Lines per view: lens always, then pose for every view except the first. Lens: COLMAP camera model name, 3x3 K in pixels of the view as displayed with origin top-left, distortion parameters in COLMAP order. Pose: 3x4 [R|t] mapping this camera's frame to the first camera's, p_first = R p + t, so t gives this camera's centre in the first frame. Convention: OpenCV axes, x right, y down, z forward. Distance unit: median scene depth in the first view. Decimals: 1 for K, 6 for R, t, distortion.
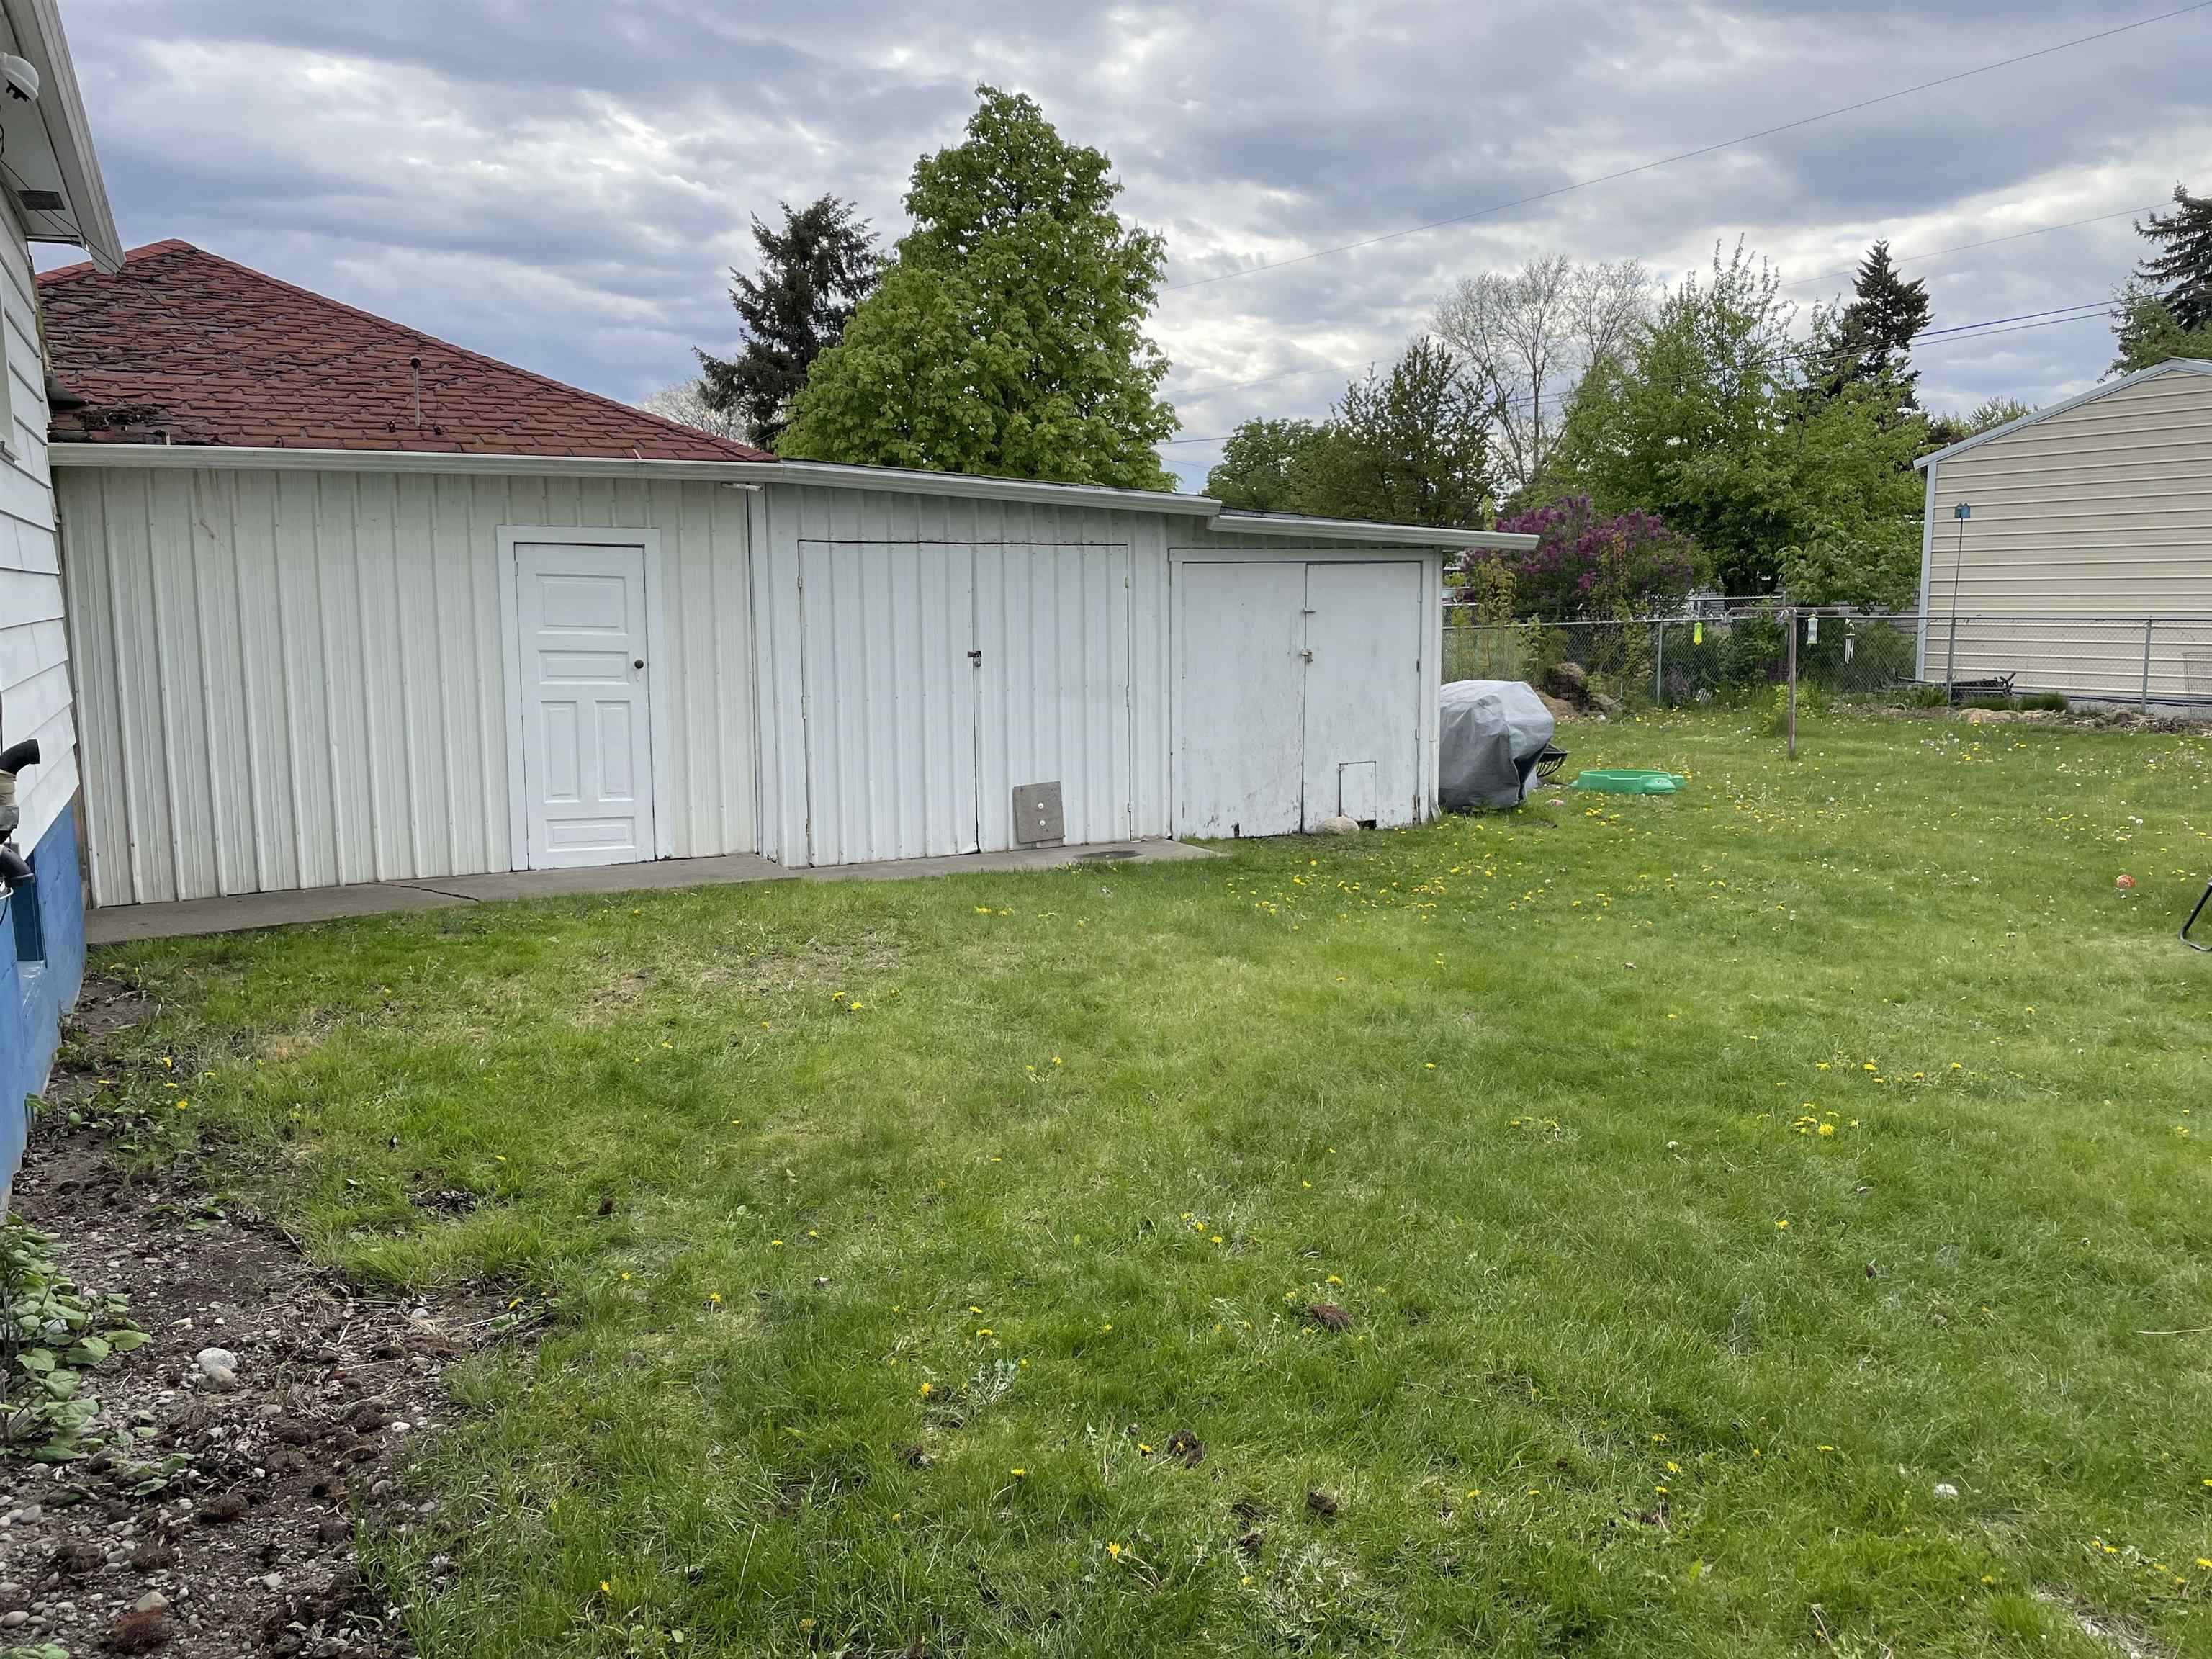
lens RADIAL K [[1670.0, 0, 1114.9], [0, 1670.0, 818.5], [0, 0, 1]] dist [0.092322, -0.112096]
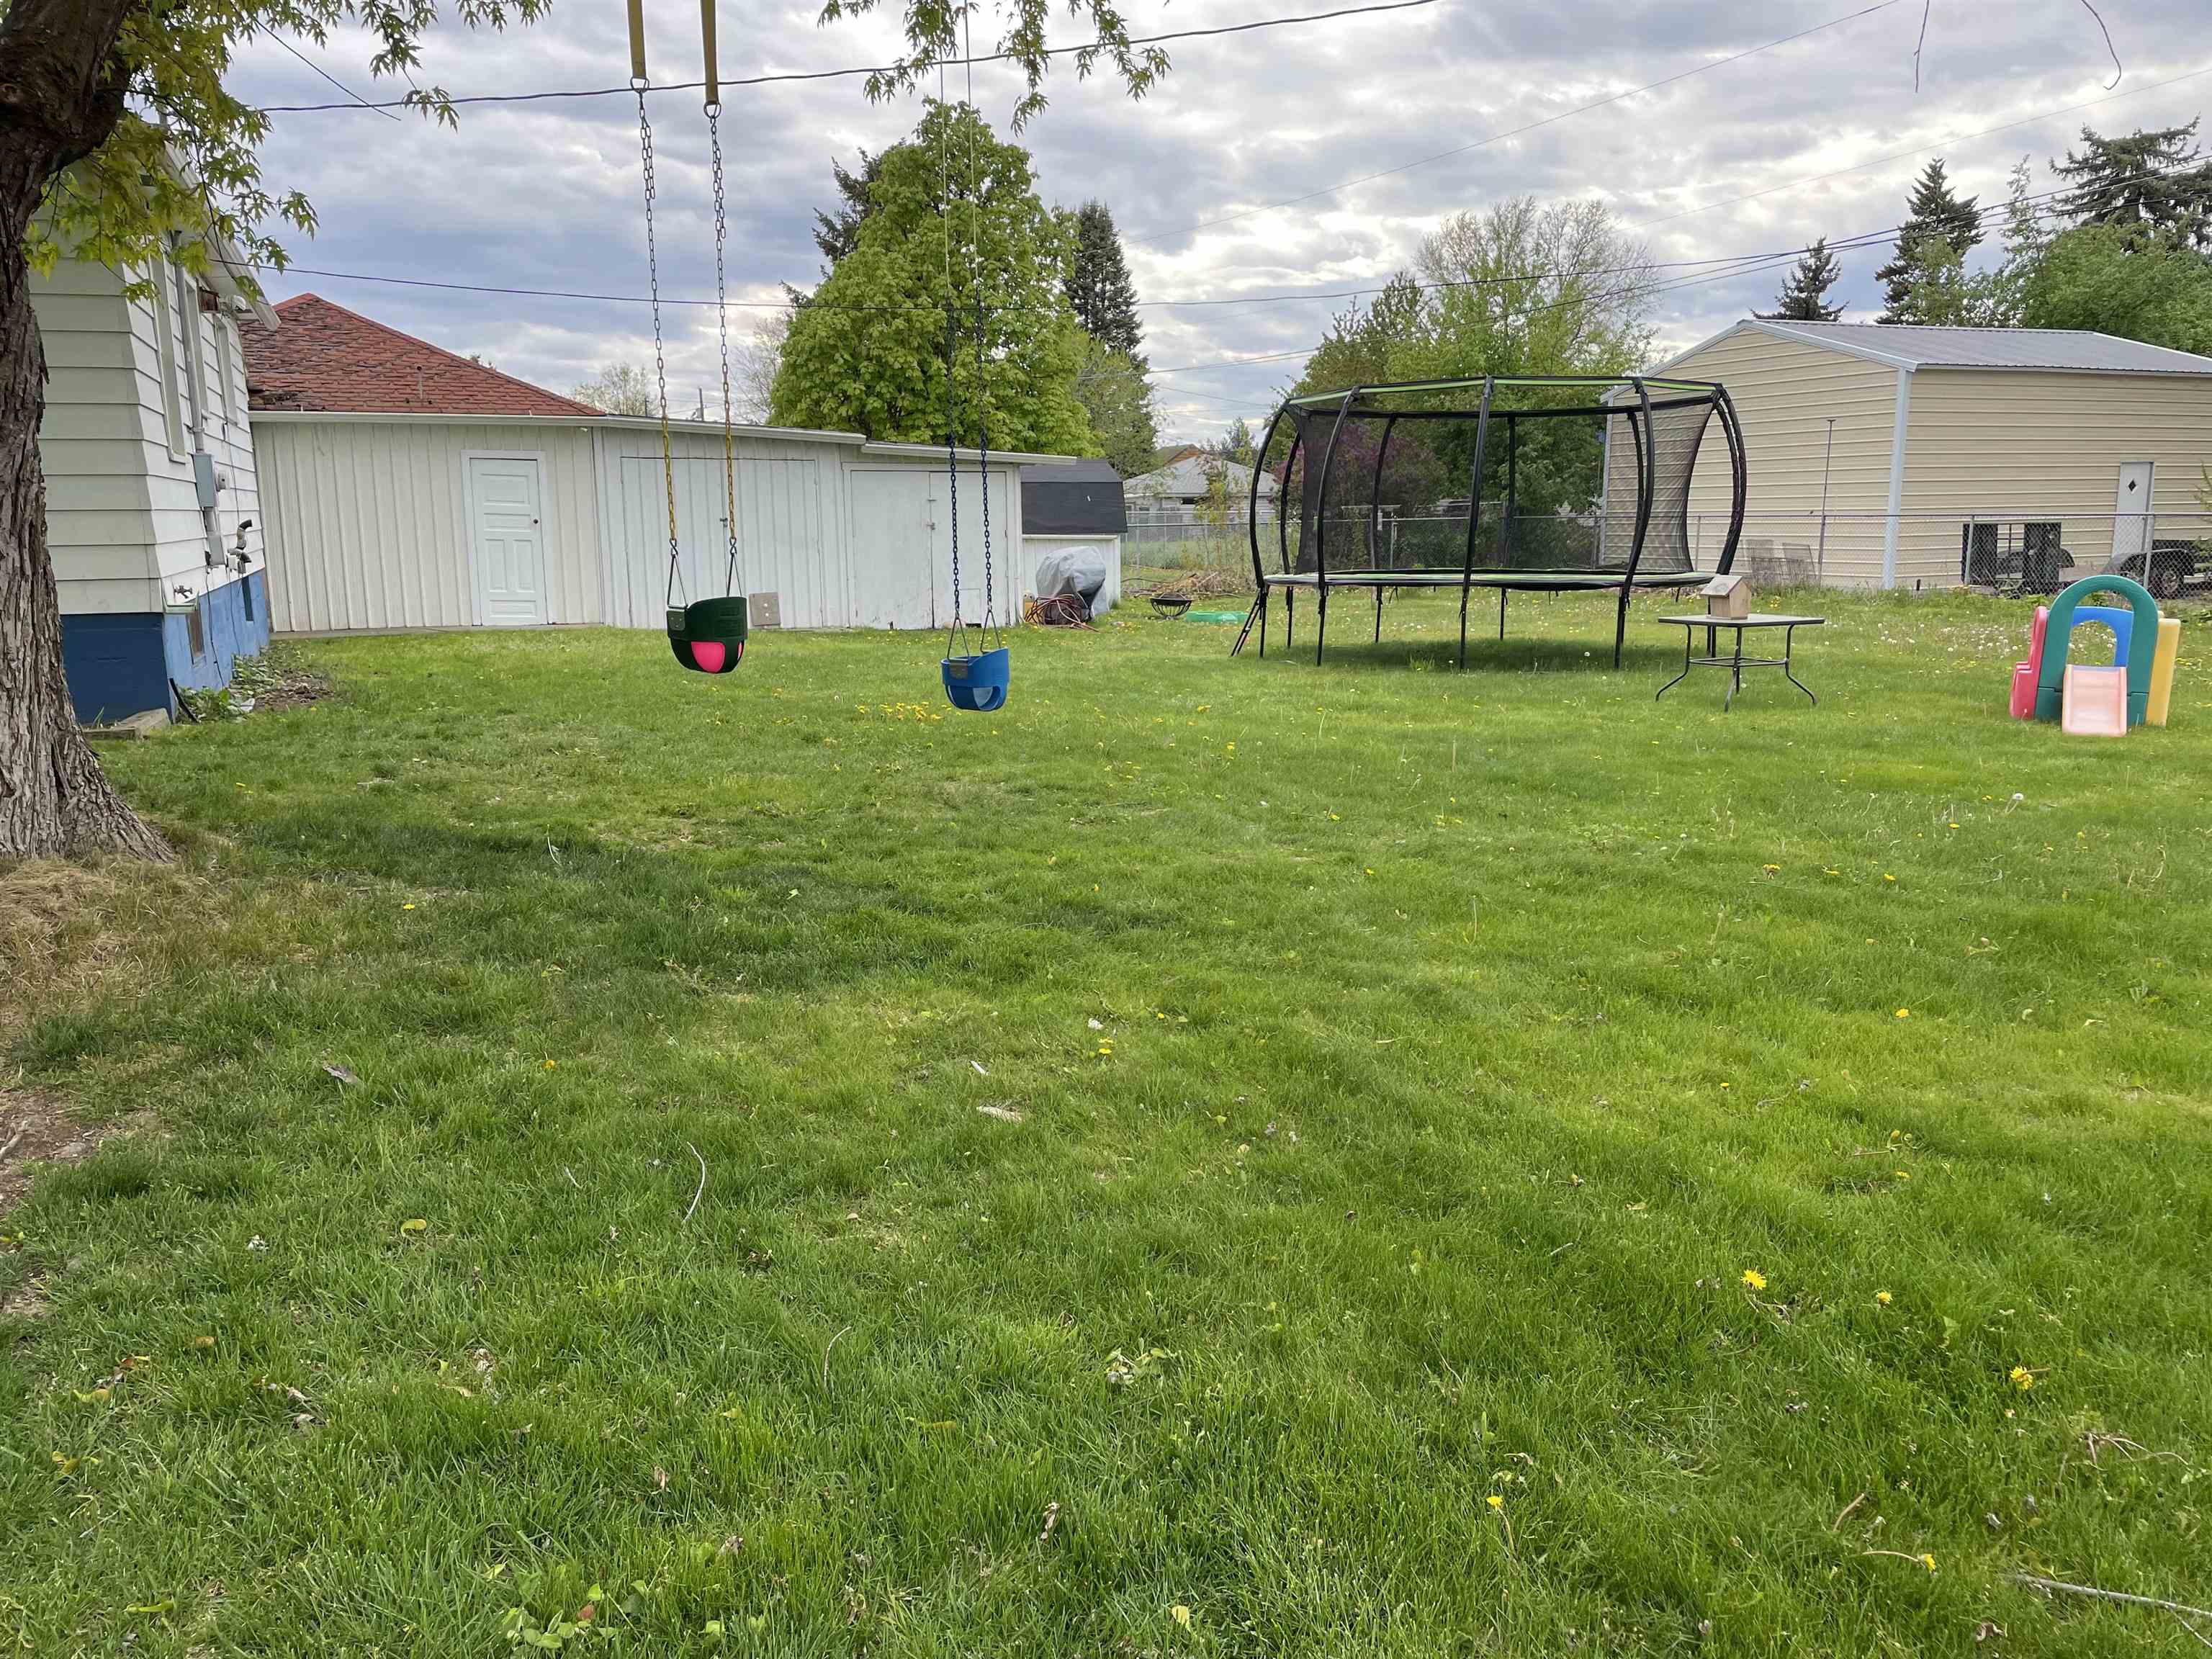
lens RADIAL K [[1670.0, 0, 1098.5], [0, 1670.0, 842.8], [0, 0, 1]] dist [0.092322, -0.112096]
pose [[0.995601, 0.020988, -0.091315, 0.194934], [-0.015342, 0.997953, 0.062092, 0.052269], [0.092431, -0.060418, 0.993884, -0.320100]]
